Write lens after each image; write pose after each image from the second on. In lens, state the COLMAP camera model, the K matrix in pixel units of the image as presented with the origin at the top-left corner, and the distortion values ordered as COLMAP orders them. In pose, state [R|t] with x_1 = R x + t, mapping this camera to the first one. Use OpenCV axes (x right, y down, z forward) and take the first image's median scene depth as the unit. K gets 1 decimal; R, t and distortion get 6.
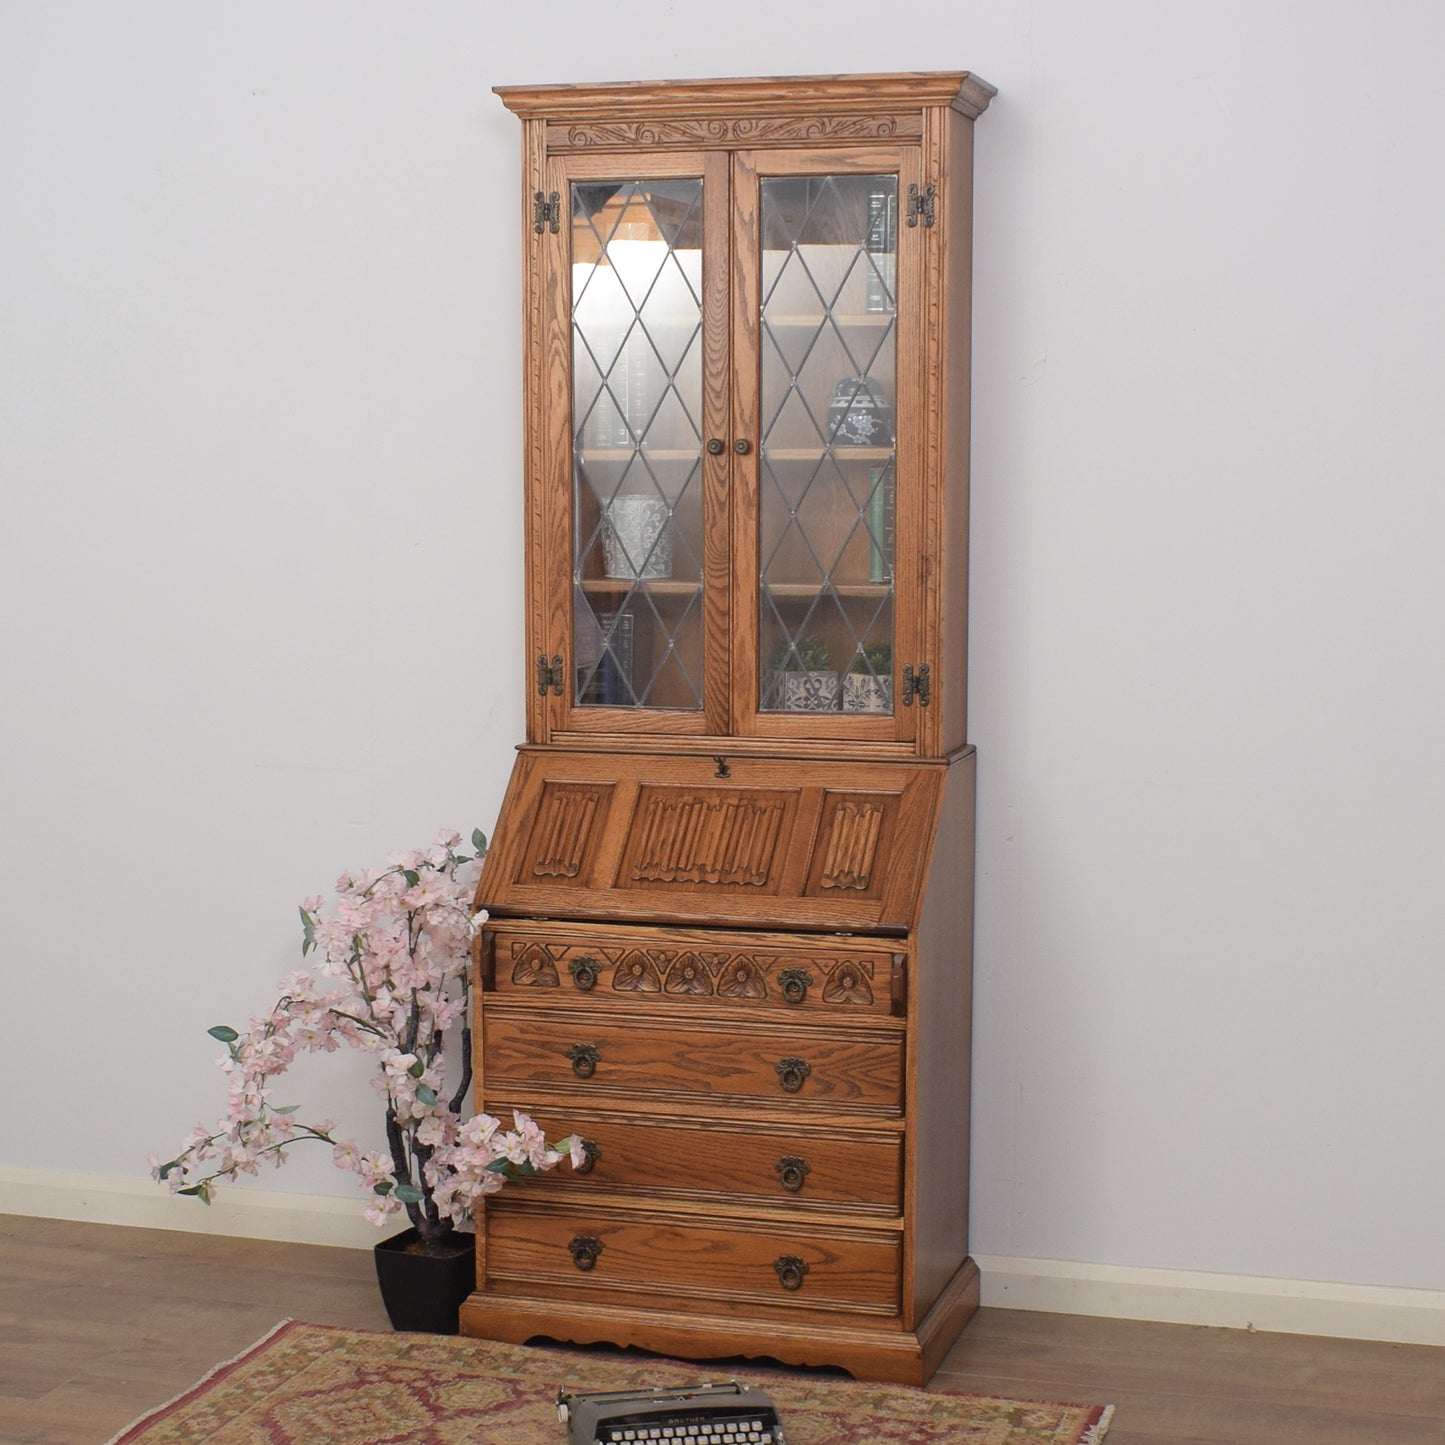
lens RADIAL K [[2881.6, 0, 679.6], [0, 2881.6, 829.1], [0, 0, 1]] dist [-0.103978, 0.000000]
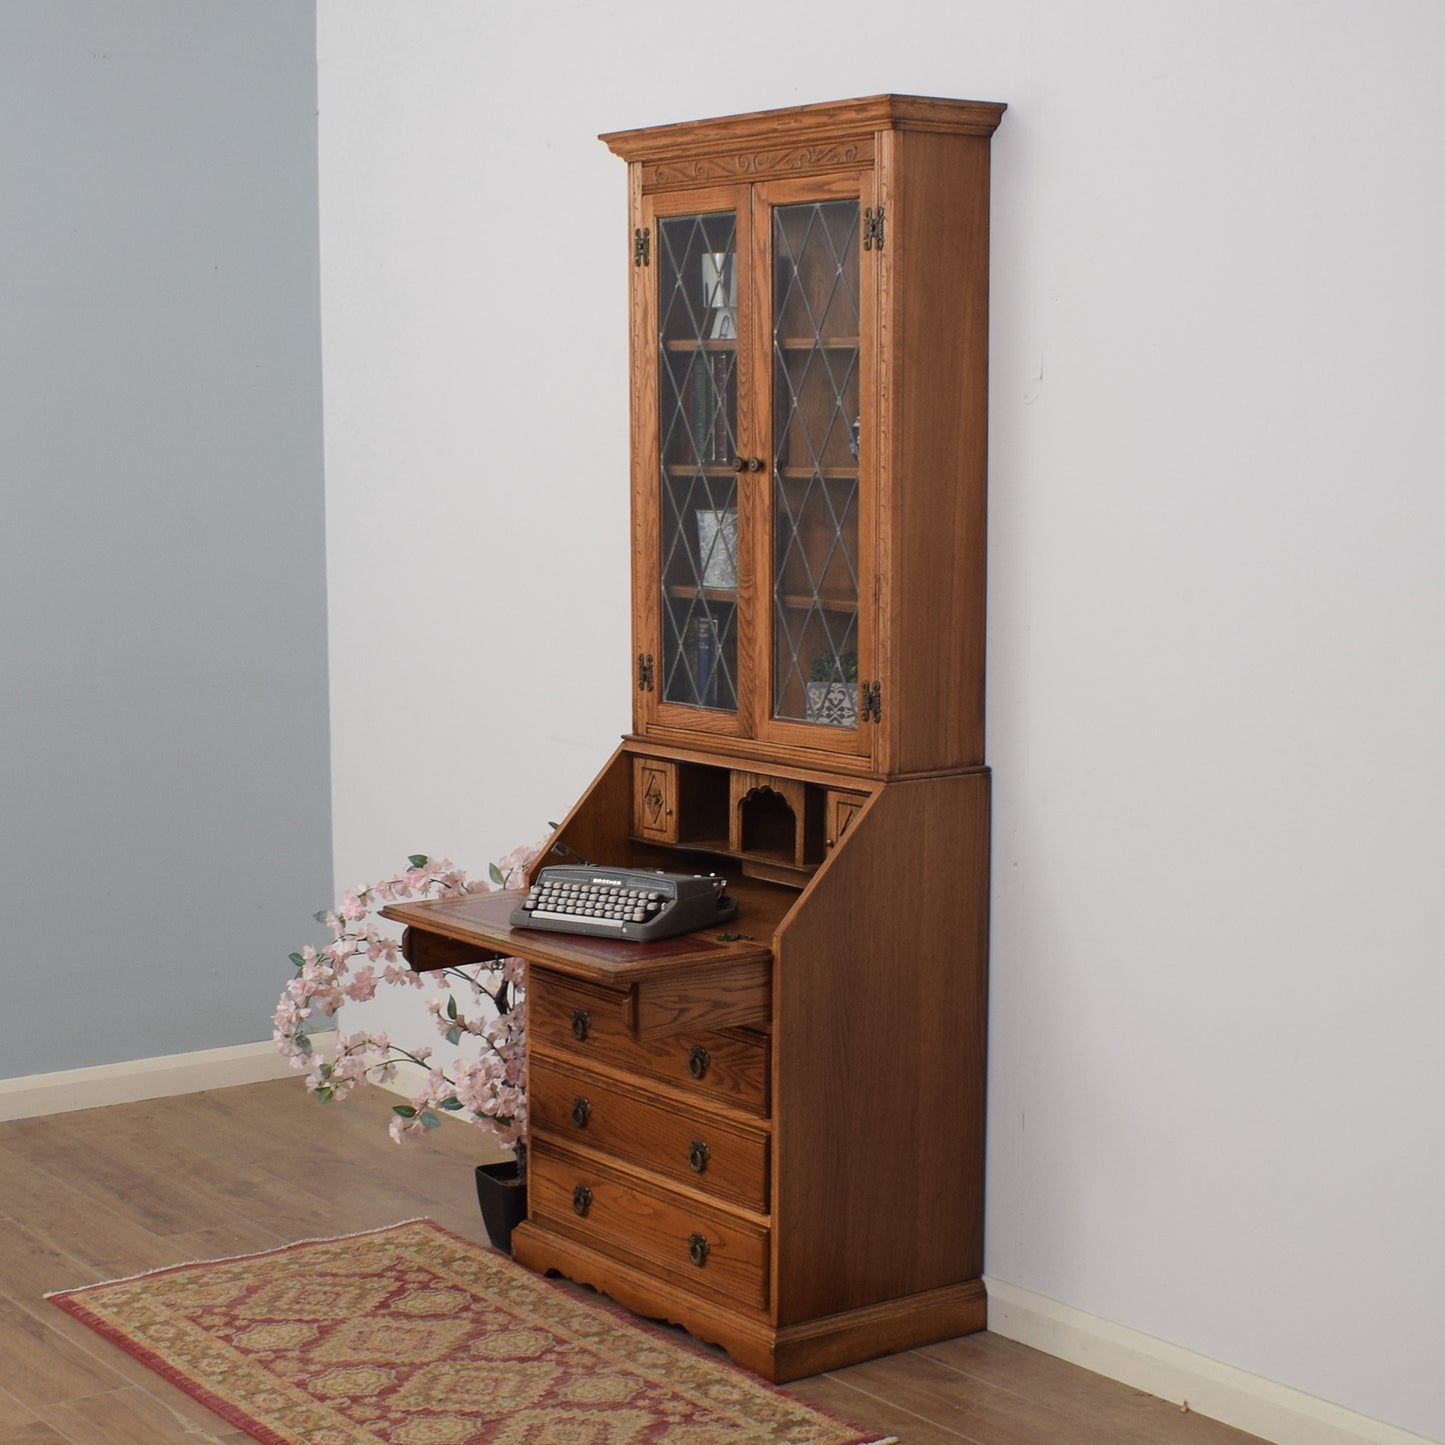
lens RADIAL K [[2710.8, 0, 619.1], [0, 2710.8, 808.0], [0, 0, 1]] dist [-0.101884, 0.000000]
pose [[0.791262, 0.085585, -0.605459, 0.592635], [-0.079039, 0.996165, 0.037520, -0.041546], [0.606348, 0.018167, 0.794992, 0.188060]]
